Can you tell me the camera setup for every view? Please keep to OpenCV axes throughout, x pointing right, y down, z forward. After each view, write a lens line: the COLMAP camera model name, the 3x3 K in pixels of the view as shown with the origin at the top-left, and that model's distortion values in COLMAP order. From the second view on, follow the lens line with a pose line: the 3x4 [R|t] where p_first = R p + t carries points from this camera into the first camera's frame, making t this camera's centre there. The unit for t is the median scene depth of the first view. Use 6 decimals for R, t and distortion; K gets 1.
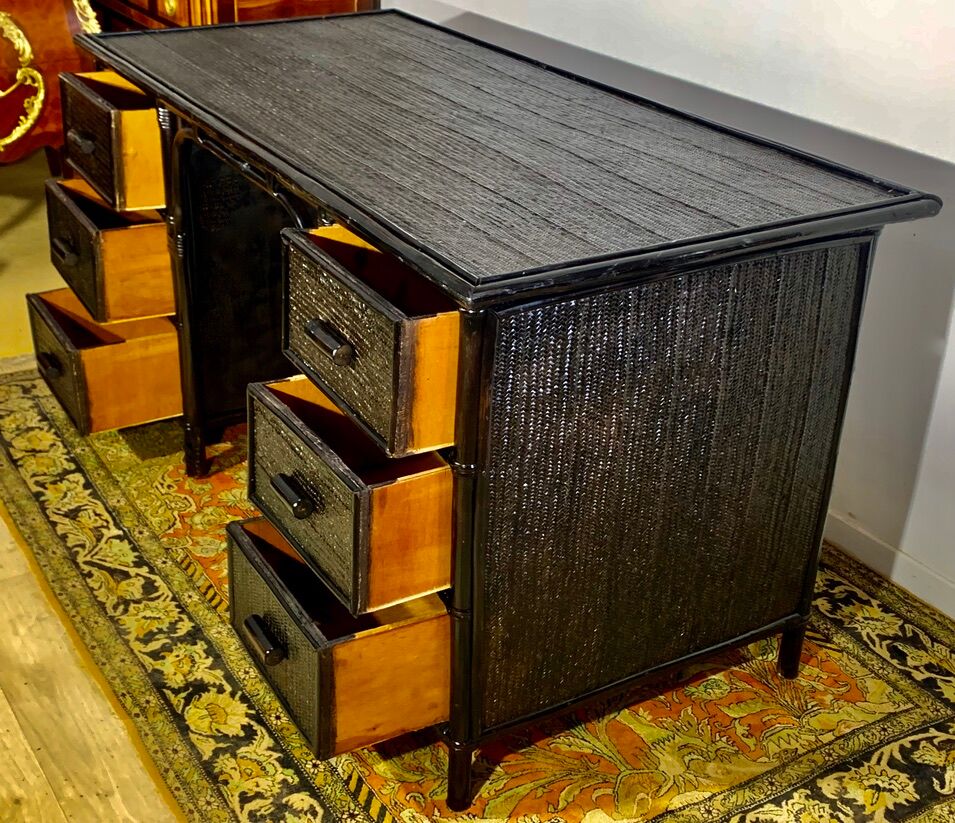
lens RADIAL K [[1296.2, 0, 406.7], [0, 1296.2, 410.2], [0, 0, 1]] dist [0.018863, 0.000000]
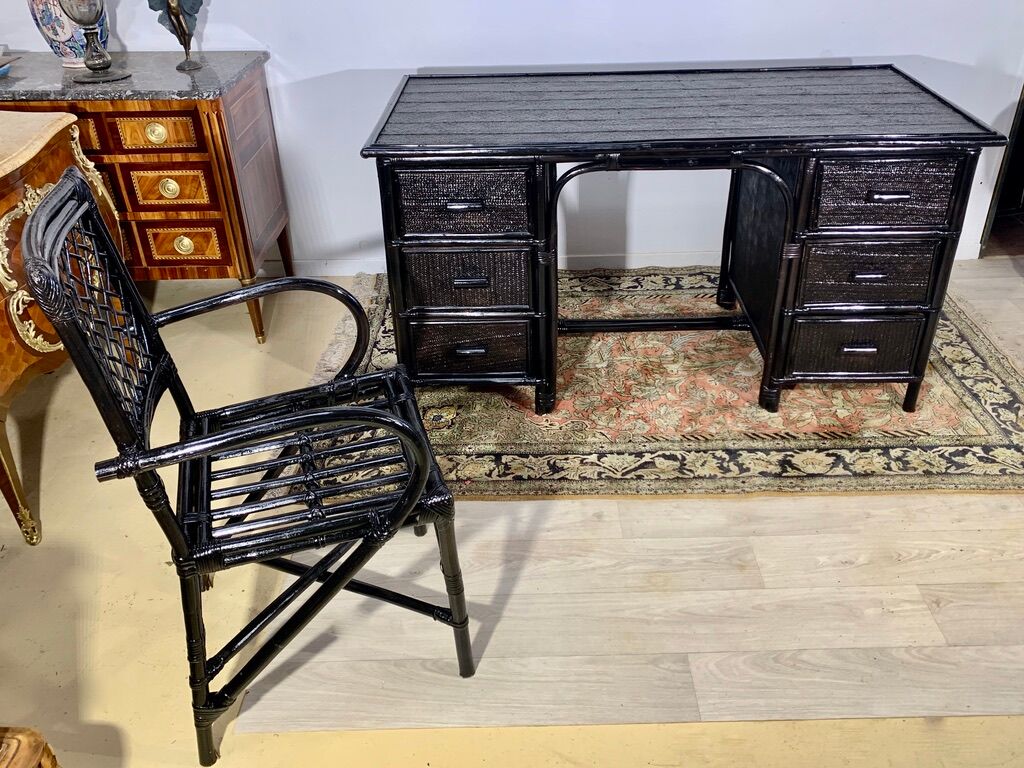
lens RADIAL K [[866.0, 0, 509.3], [0, 866.0, 346.9], [0, 0, 1]] dist [0.002801, -0.000919]
pose [[0.516007, -0.468525, 0.717092, -1.099898], [0.428644, 0.866033, 0.257394, -0.360977], [-0.741621, 0.174560, 0.647709, 0.532500]]
